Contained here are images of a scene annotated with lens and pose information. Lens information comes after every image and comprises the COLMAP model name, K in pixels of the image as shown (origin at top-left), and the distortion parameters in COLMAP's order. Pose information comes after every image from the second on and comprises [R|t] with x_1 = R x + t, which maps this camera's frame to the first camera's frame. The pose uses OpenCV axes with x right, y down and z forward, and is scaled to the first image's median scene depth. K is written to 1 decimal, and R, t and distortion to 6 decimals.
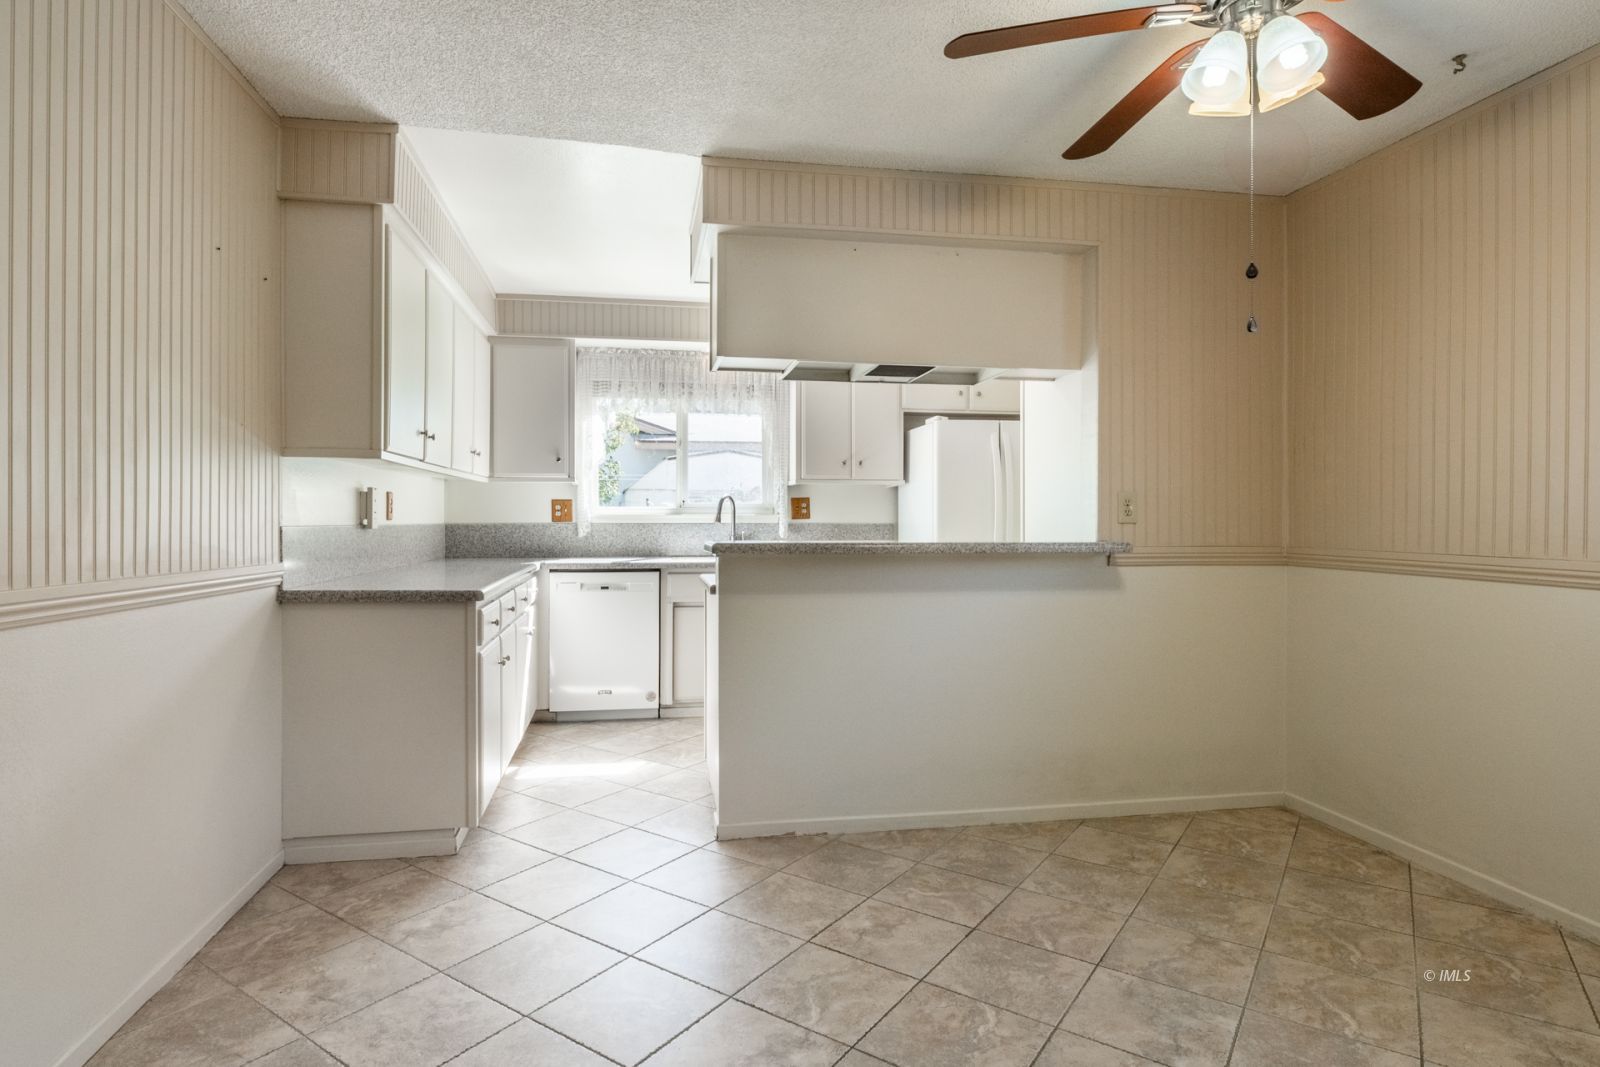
lens RADIAL K [[846.0, 0, 789.0], [0, 846.0, 525.2], [0, 0, 1]] dist [-0.001328, 0.001106]
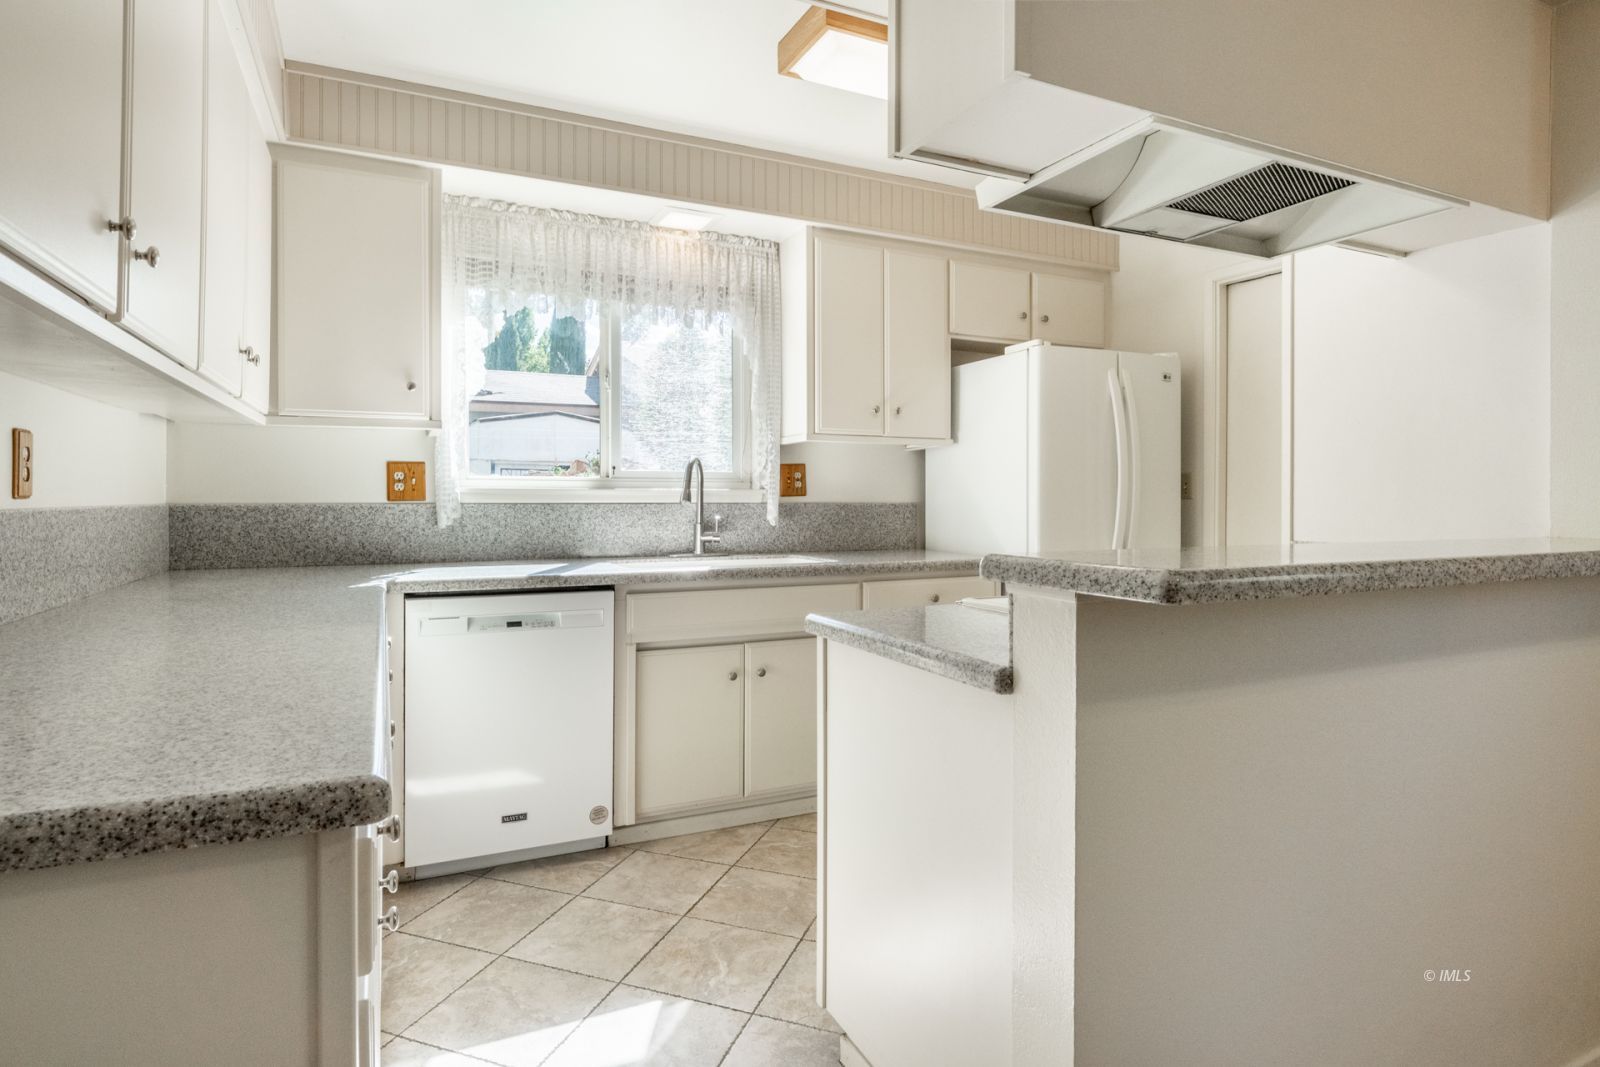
lens RADIAL K [[846.0, 0, 793.3], [0, 846.0, 500.7], [0, 0, 1]] dist [-0.001328, 0.001106]
pose [[0.965426, -0.000748, 0.260675, -0.168142], [0.001282, 0.999997, -0.001879, -0.002819], [-0.260673, 0.002148, 0.965425, 0.390450]]
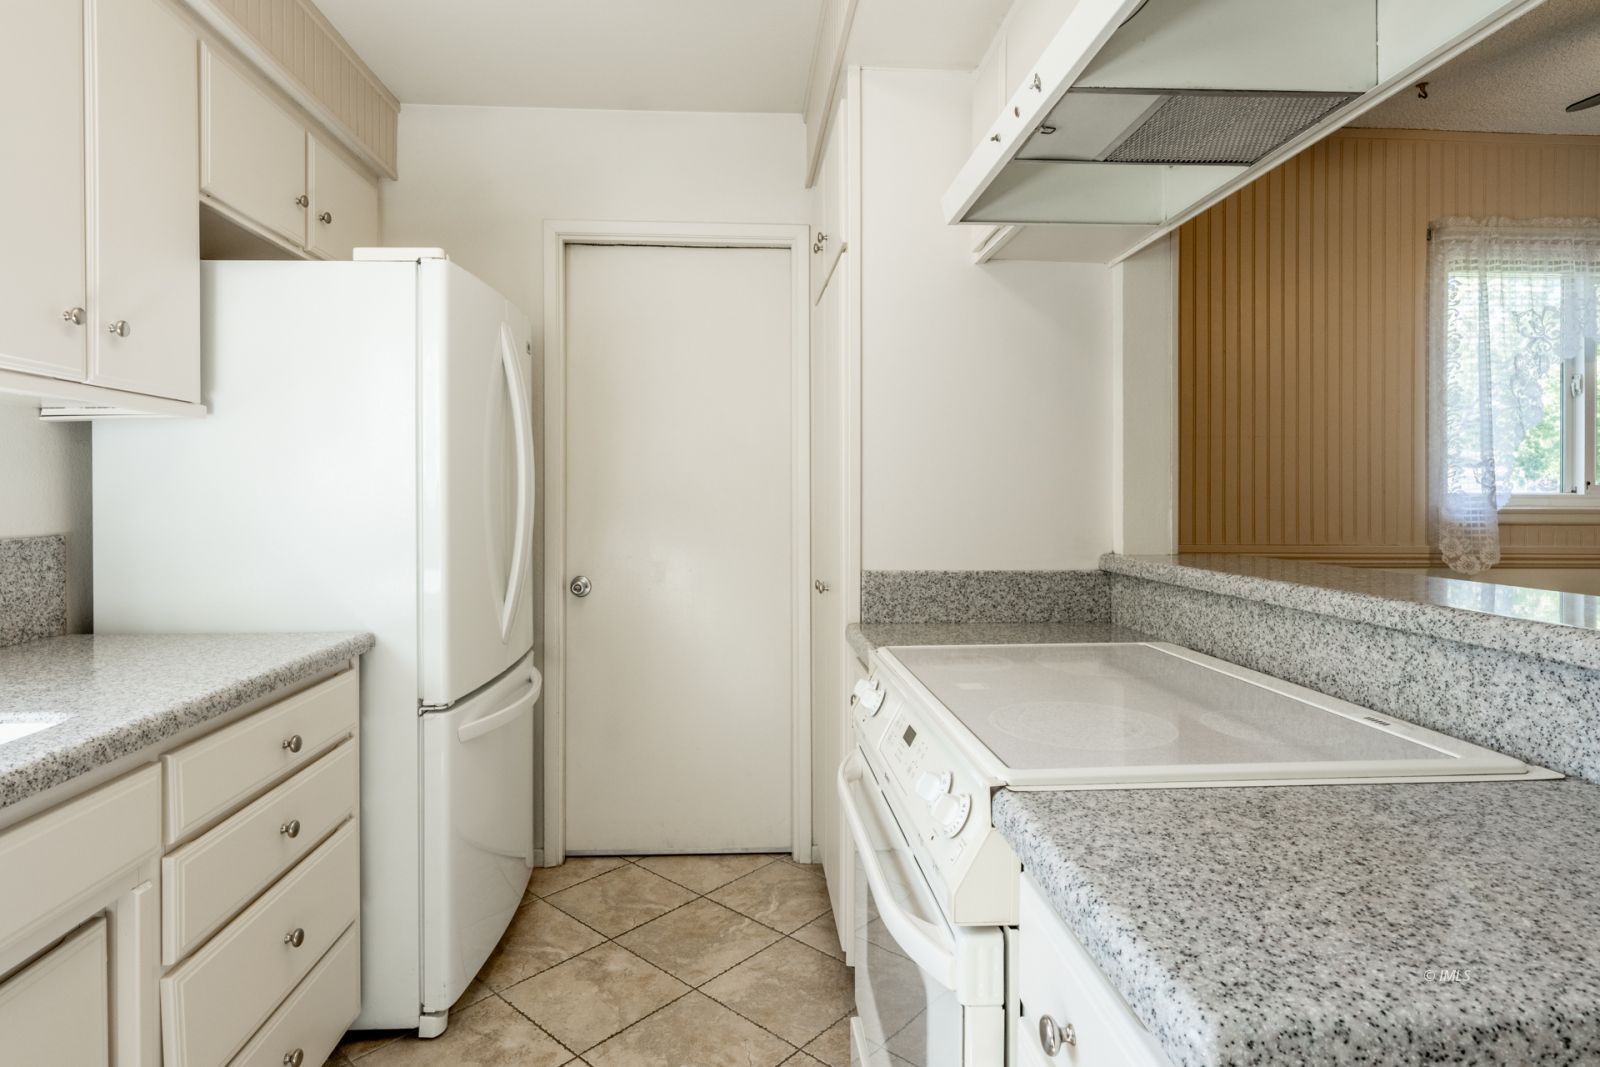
lens RADIAL K [[846.0, 0, 760.6], [0, 846.0, 499.9], [0, 0, 1]] dist [-0.001328, 0.001106]
pose [[0.143609, -0.010545, 0.989578, -0.170178], [0.004603, 0.999940, 0.009987, -0.018387], [-0.989624, 0.003121, 0.143649, 0.754579]]
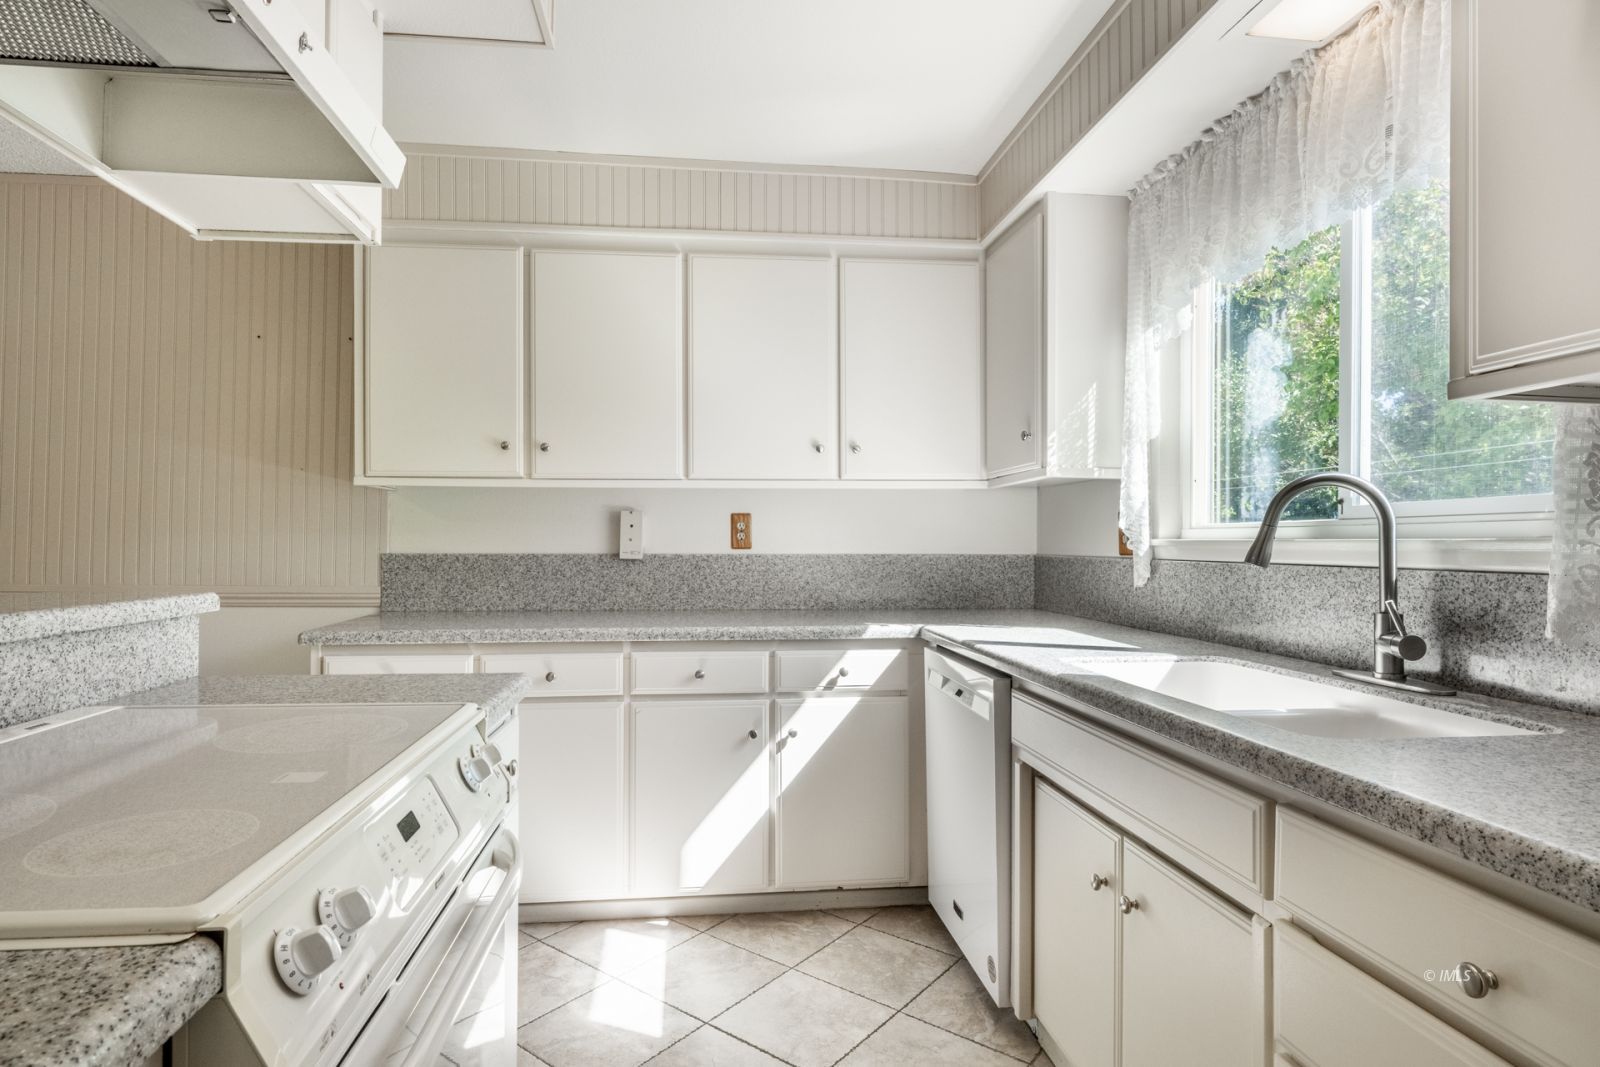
lens RADIAL K [[846.0, 0, 774.4], [0, 846.0, 527.6], [0, 0, 1]] dist [-0.001328, 0.001106]
pose [[-0.078967, -0.017588, -0.996722, 0.247595], [-0.006687, 0.999831, -0.017113, -0.010517], [0.996855, 0.005313, -0.079072, 0.839275]]
